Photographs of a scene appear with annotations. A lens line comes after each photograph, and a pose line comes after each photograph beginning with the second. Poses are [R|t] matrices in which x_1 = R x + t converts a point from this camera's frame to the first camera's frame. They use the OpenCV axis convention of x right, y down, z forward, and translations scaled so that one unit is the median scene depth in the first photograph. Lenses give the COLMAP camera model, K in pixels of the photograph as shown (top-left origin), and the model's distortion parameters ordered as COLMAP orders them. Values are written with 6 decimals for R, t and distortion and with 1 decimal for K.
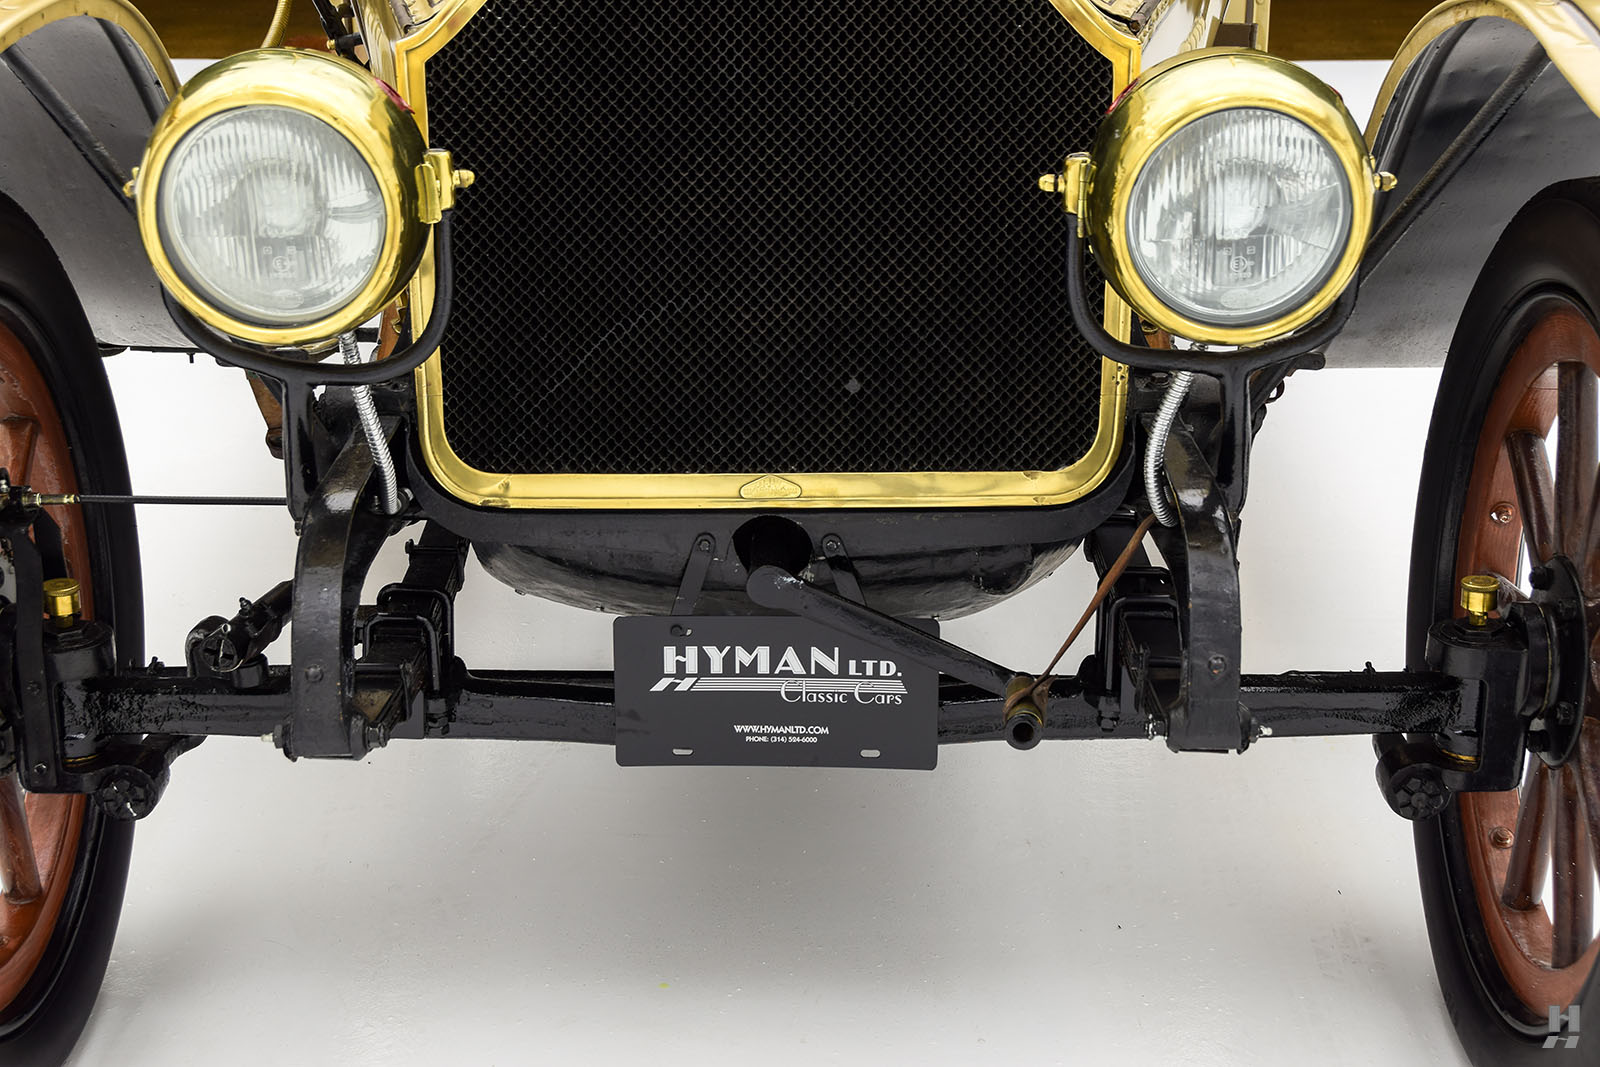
lens RADIAL K [[2586.5, 0, 791.8], [0, 2586.5, 541.9], [0, 0, 1]] dist [0.142661, 0.000000]
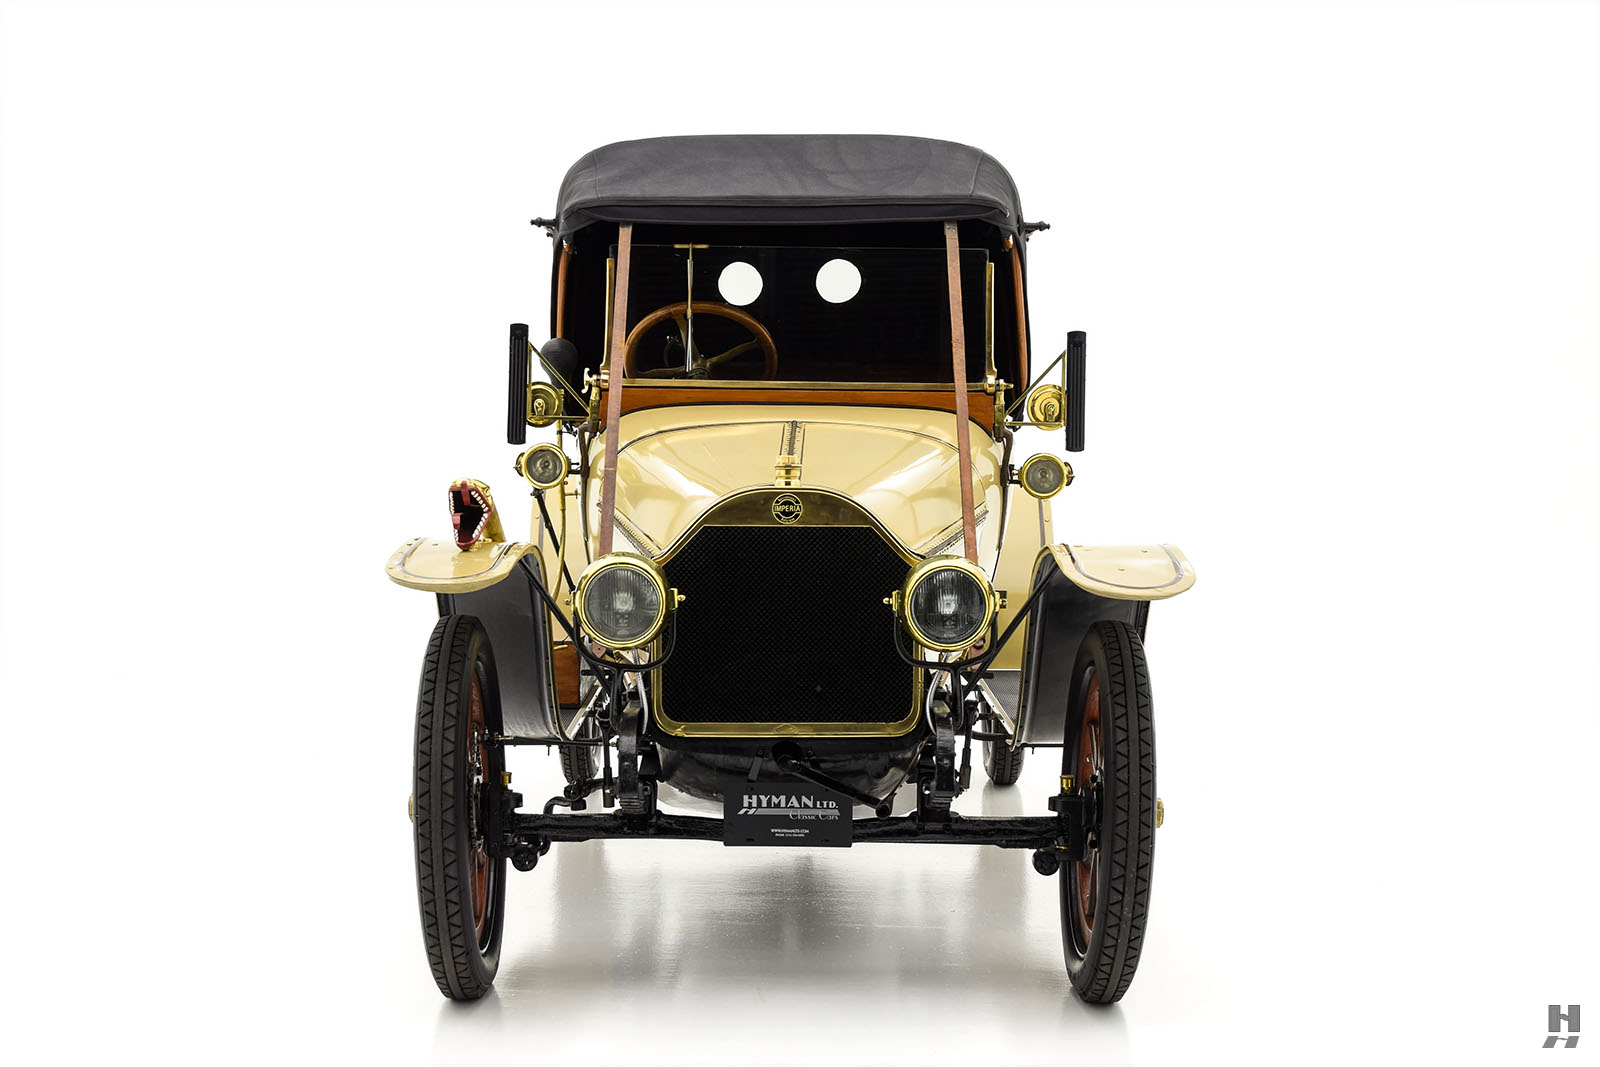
lens RADIAL K [[2812.4, 0, 796.0], [0, 2812.4, 543.2], [0, 0, 1]] dist [0.059601, 0.000000]
pose [[0.999937, 0.006431, 0.009221, -0.025232], [-0.003578, 0.959629, -0.281247, 0.575753], [-0.010658, 0.281197, 0.959591, -1.702707]]
